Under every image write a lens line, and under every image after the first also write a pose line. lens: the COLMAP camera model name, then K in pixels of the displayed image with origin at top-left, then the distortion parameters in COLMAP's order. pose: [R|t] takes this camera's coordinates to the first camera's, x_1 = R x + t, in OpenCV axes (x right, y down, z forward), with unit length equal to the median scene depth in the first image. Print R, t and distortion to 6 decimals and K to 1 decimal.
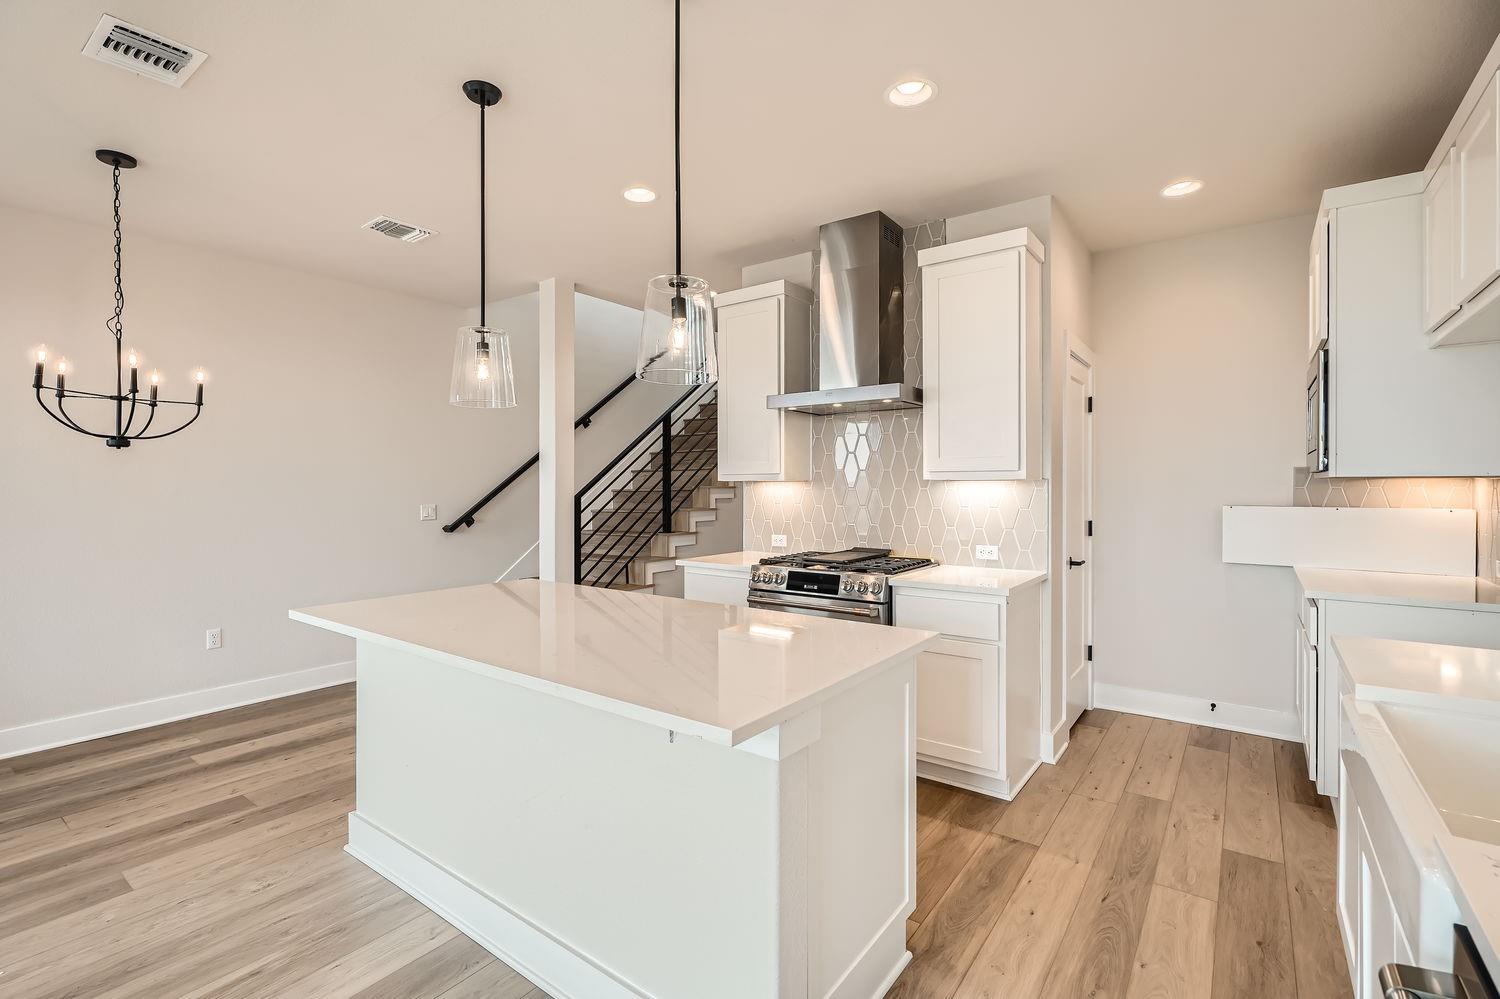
lens RADIAL K [[688.4, 0, 730.8], [0, 688.4, 488.3], [0, 0, 1]] dist [0.001657, 0.000681]
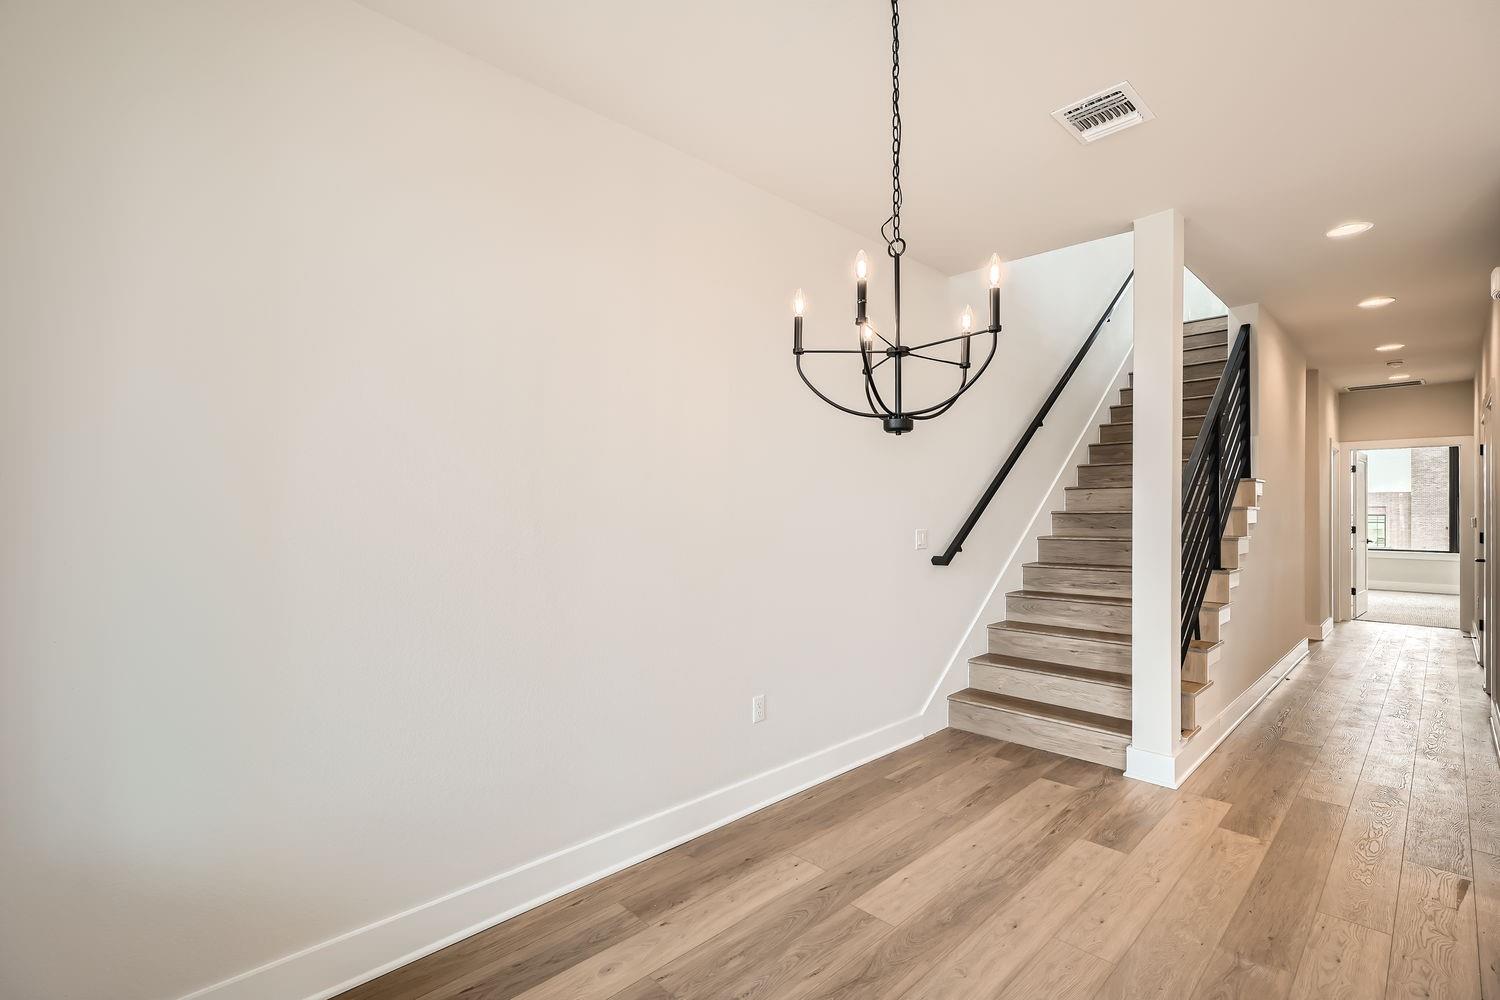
lens RADIAL K [[680.0, 0, 741.6], [0, 680.0, 510.6], [0, 0, 1]] dist [-0.004401, -0.000471]
pose [[0.987941, 0.001391, -0.154826, -0.765872], [-0.001852, 0.999994, -0.002838, 0.007948], [0.154821, 0.003091, 0.987938, 0.317938]]
